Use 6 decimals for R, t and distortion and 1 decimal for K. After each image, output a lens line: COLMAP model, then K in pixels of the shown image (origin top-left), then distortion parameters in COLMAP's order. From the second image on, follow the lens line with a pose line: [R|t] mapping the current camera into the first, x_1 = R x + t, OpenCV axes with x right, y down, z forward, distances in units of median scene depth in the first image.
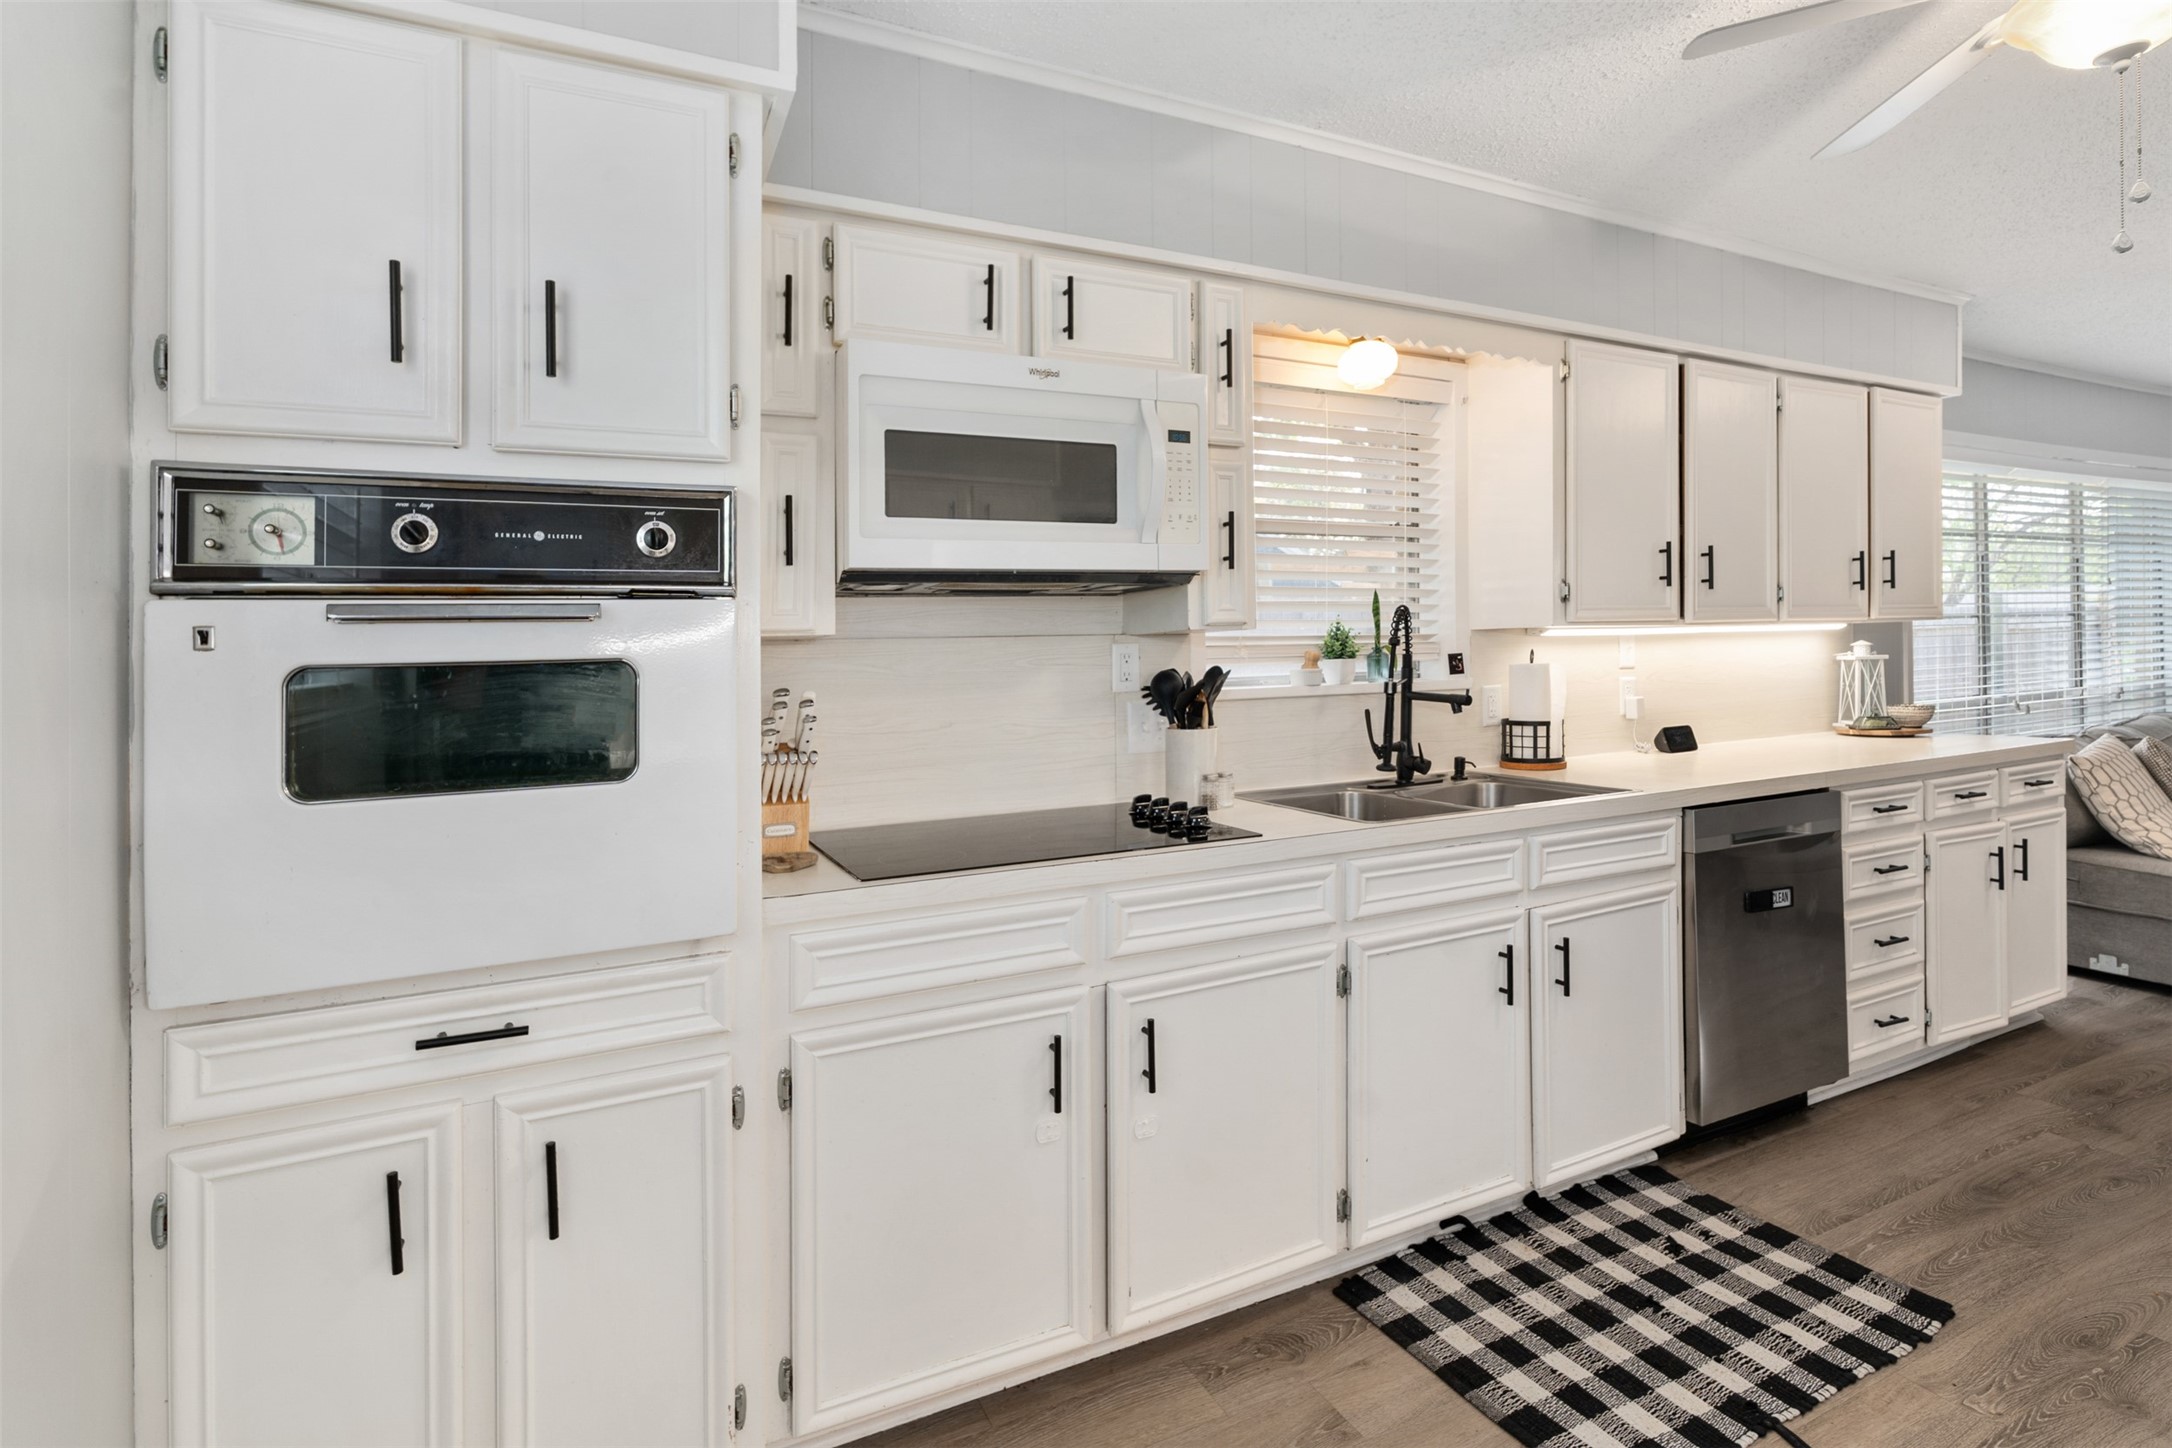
lens RADIAL K [[1008.1, 0, 1083.7], [0, 1008.1, 666.9], [0, 0, 1]] dist [-0.001732, -0.000621]
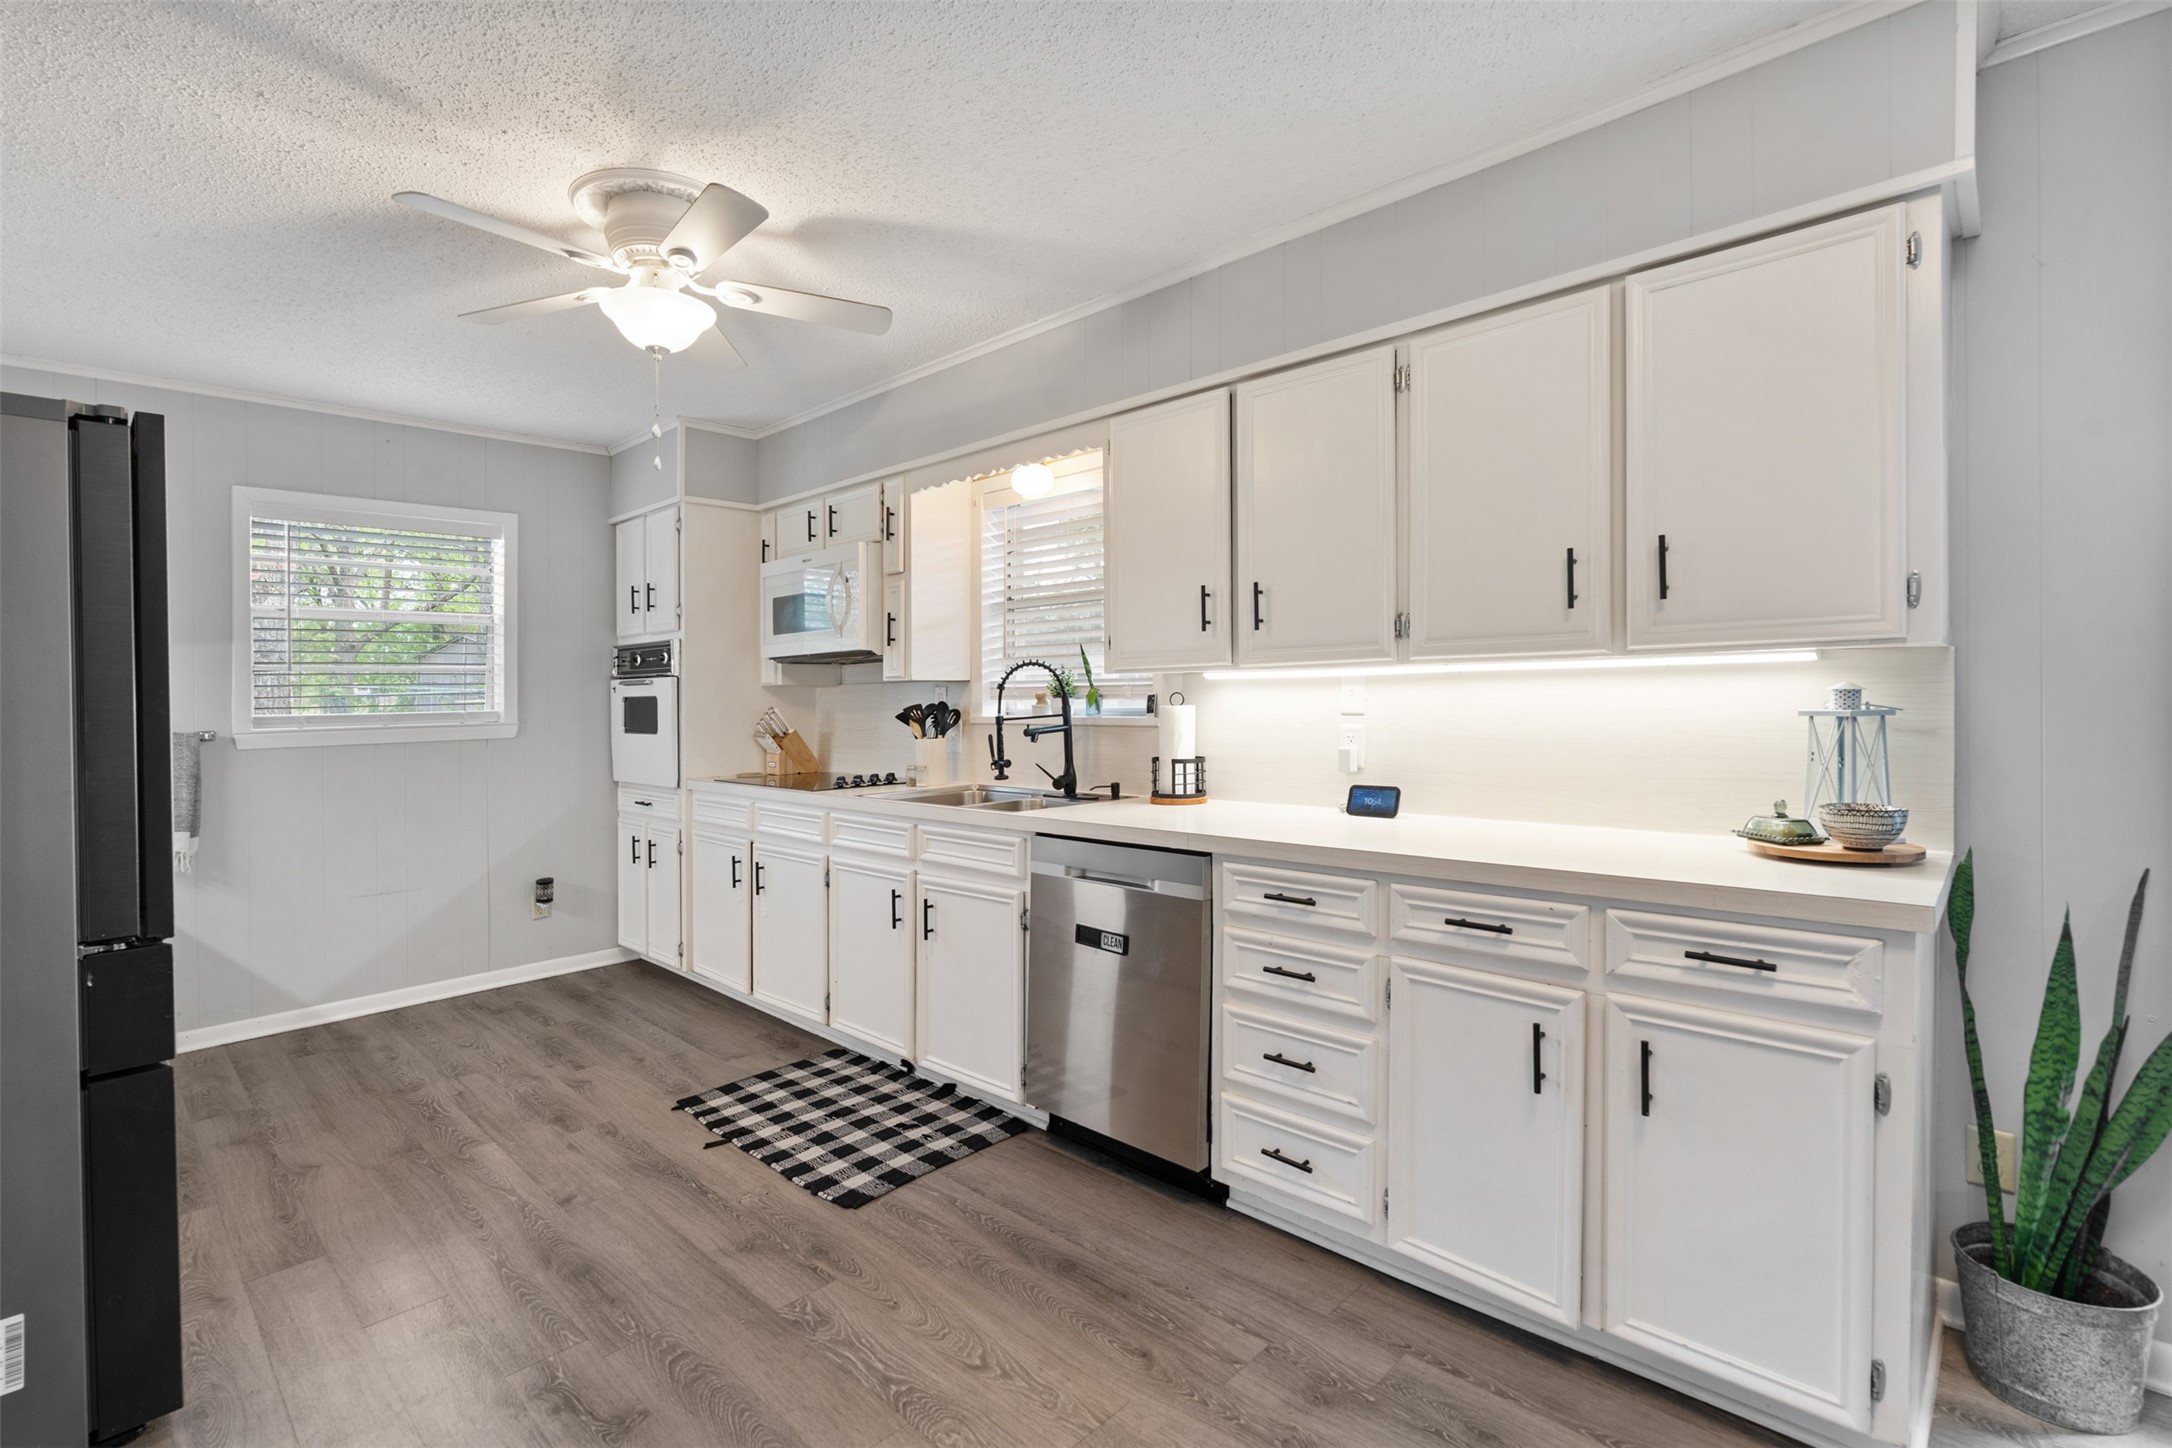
lens RADIAL K [[989.8, 0, 1084.7], [0, 989.8, 684.0], [0, 0, 1]] dist [-0.001179, -0.011417]
pose [[0.360194, 0.010126, -0.932823, 1.868382], [0.001068, 0.999936, 0.011267, -0.051536], [0.932877, -0.005054, 0.360160, 0.707667]]
